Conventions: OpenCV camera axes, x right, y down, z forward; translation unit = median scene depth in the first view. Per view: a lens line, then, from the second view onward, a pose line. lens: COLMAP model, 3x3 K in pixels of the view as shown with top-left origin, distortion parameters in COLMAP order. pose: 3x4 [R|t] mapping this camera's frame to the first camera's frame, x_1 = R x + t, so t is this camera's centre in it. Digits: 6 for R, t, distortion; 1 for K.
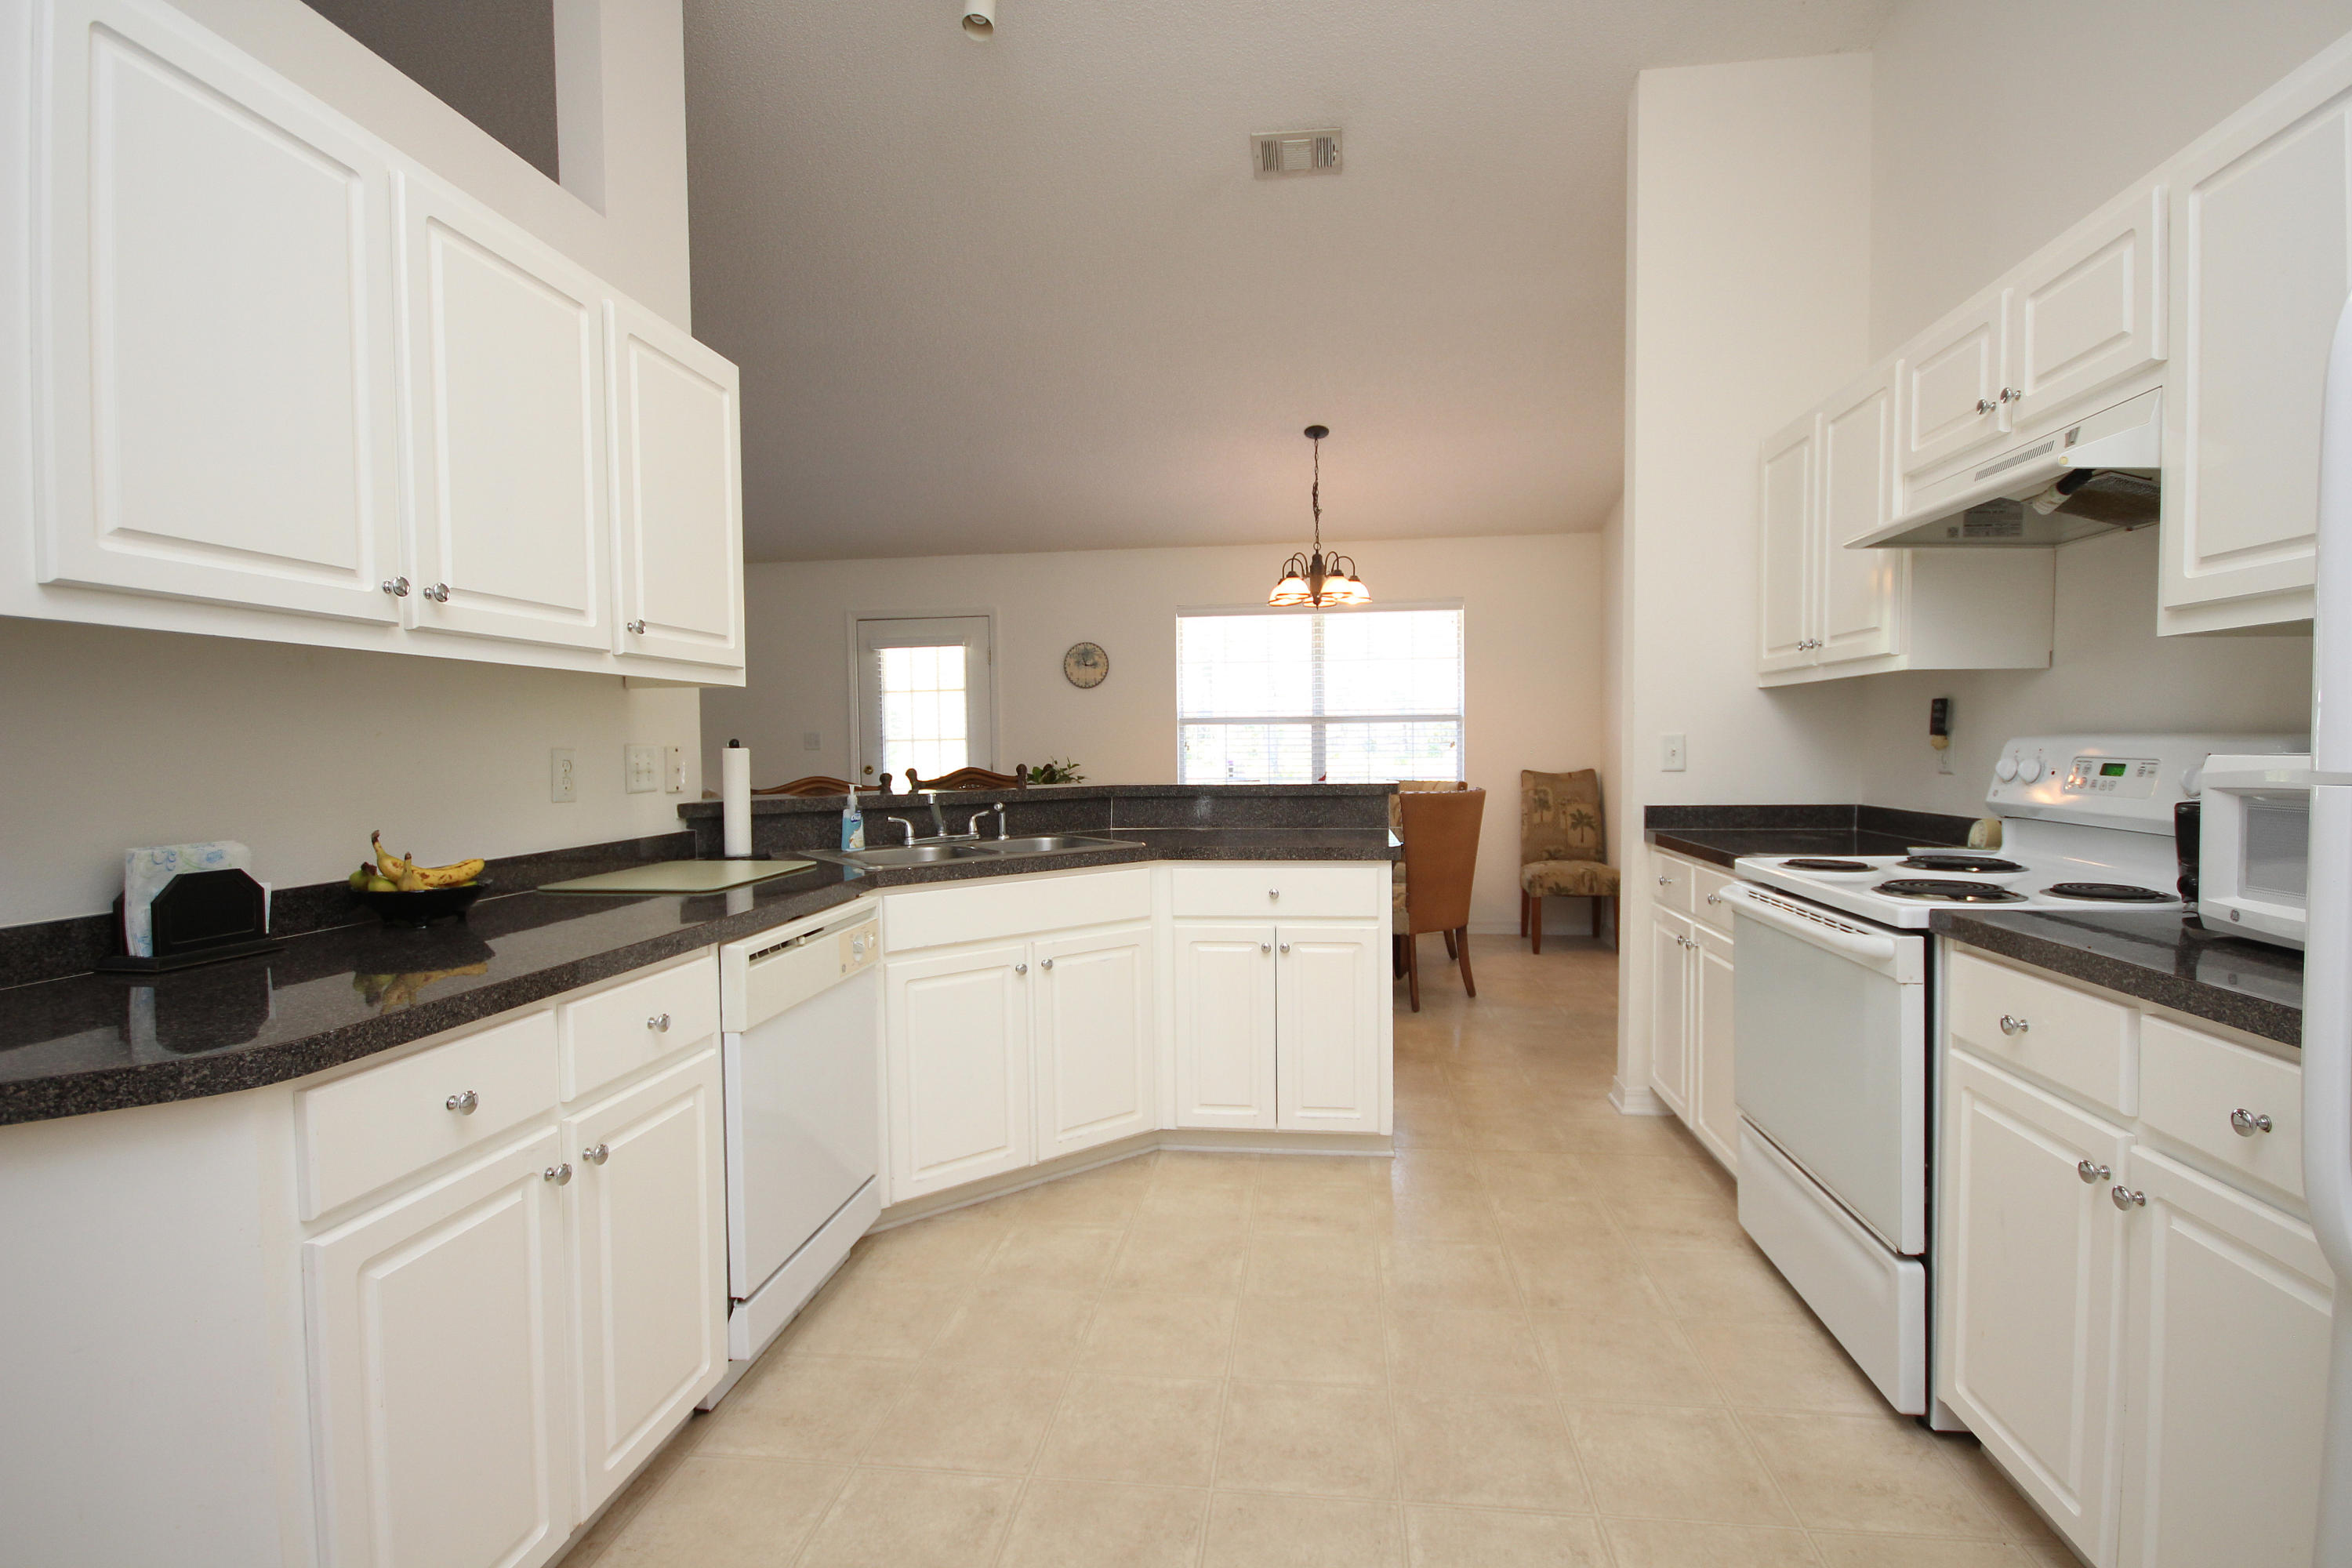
lens RADIAL K [[1077.0, 0, 1188.2], [0, 1077.0, 792.5], [0, 0, 1]] dist [-0.009682, 0.002373]
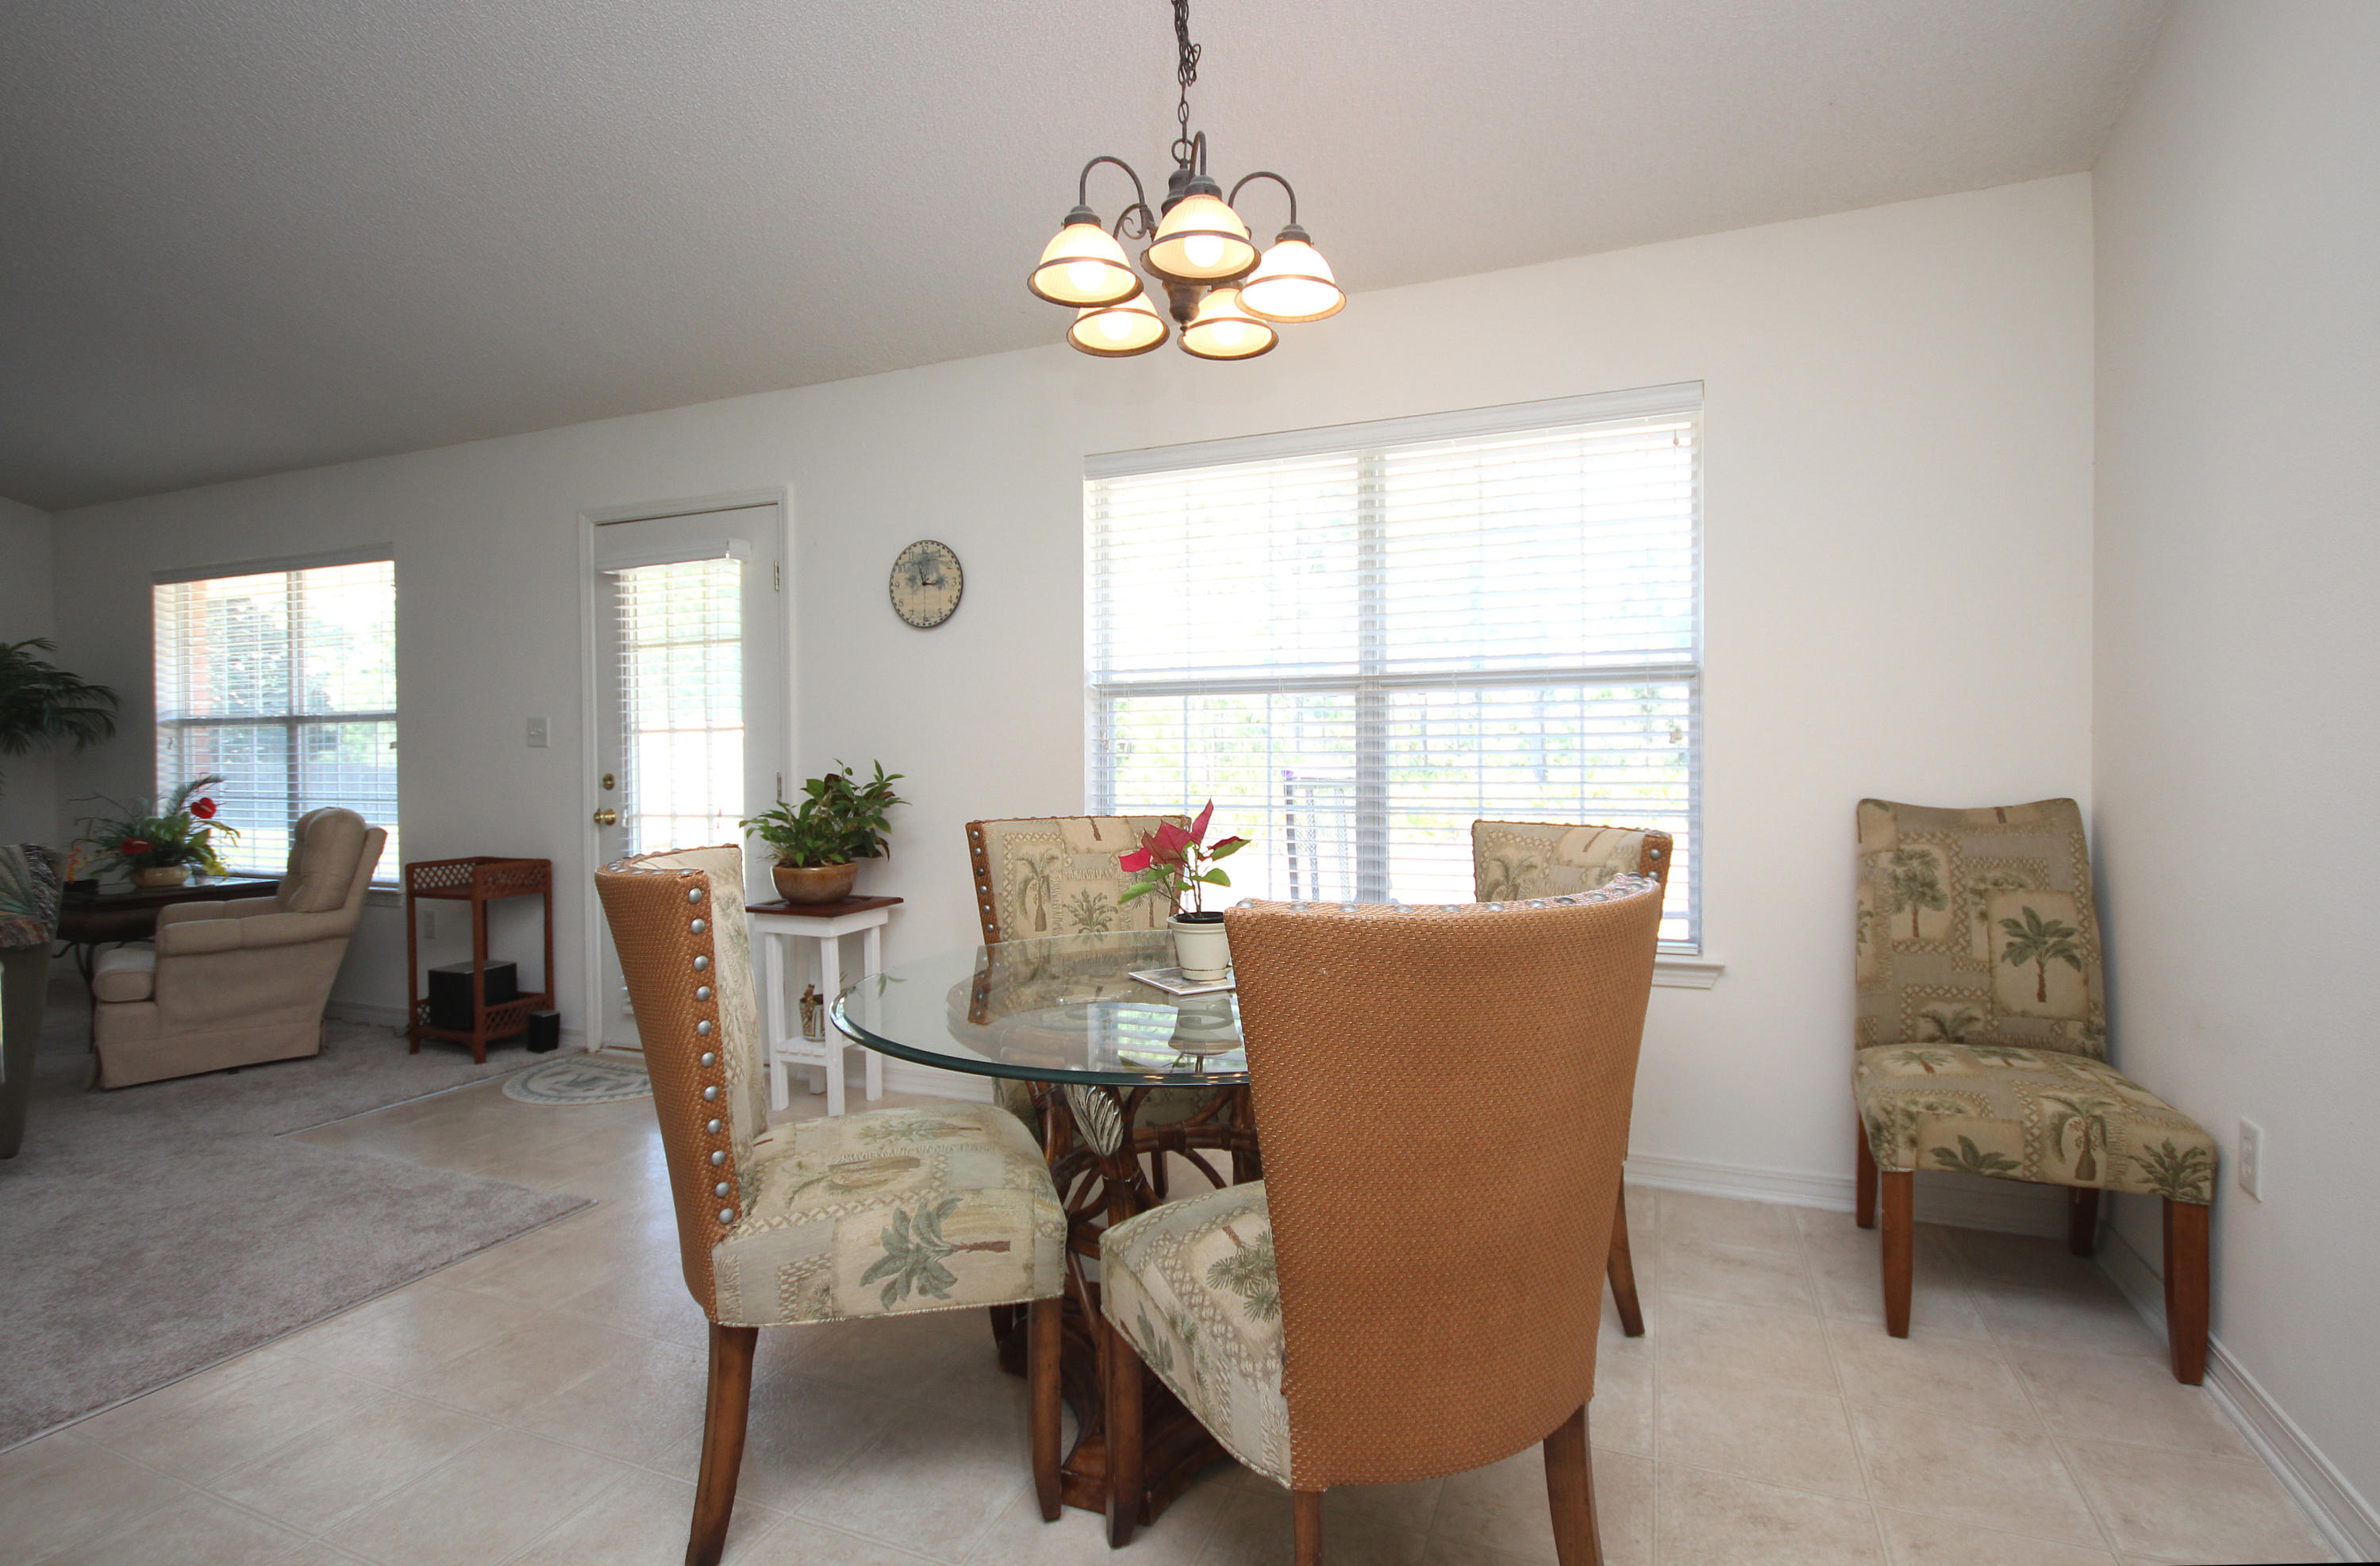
lens RADIAL K [[1093.6, 0, 1209.2], [0, 1093.6, 780.7], [0, 0, 1]] dist [-0.007566, -0.001111]
pose [[0.968498, 0.006897, -0.248926, 0.183748], [-0.010075, 0.999883, -0.011498, -0.020334], [0.248818, 0.013644, 0.968454, 0.568579]]
